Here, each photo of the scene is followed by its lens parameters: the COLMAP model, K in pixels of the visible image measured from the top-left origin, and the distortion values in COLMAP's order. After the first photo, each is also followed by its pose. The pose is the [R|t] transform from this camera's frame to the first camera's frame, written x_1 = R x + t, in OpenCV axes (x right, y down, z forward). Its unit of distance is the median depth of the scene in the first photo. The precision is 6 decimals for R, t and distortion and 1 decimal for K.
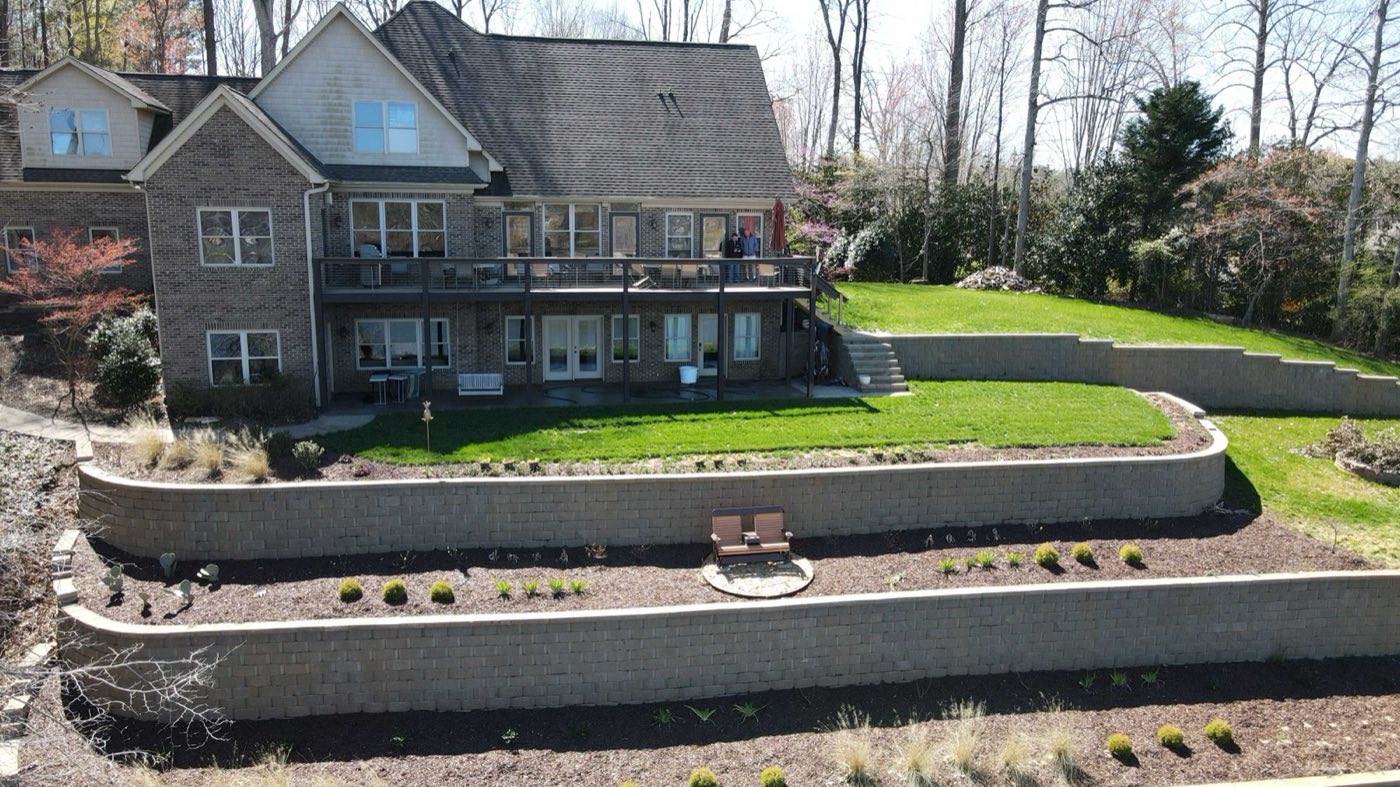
lens RADIAL K [[1026.8, 0, 700.0], [0, 1026.8, 393.5], [0, 0, 1]] dist [0.008322, 0.004469]
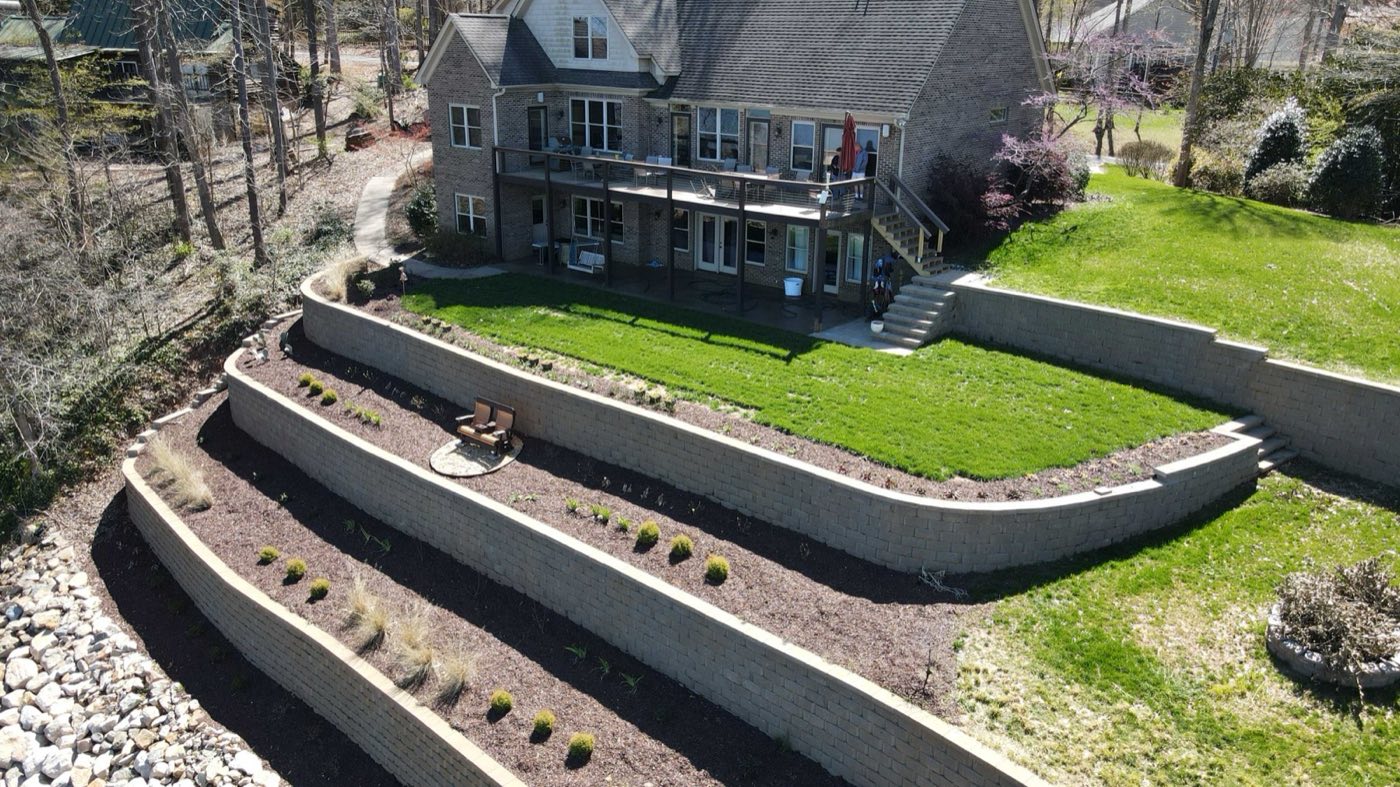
lens RADIAL K [[1026.8, 0, 700.0], [0, 1026.8, 393.5], [0, 0, 1]] dist [0.008322, 0.004469]
pose [[0.626660, 0.258849, -0.735047, 0.936309], [-0.138885, 0.965220, 0.221499, -0.170452], [0.766817, -0.036717, 0.640815, 0.375672]]
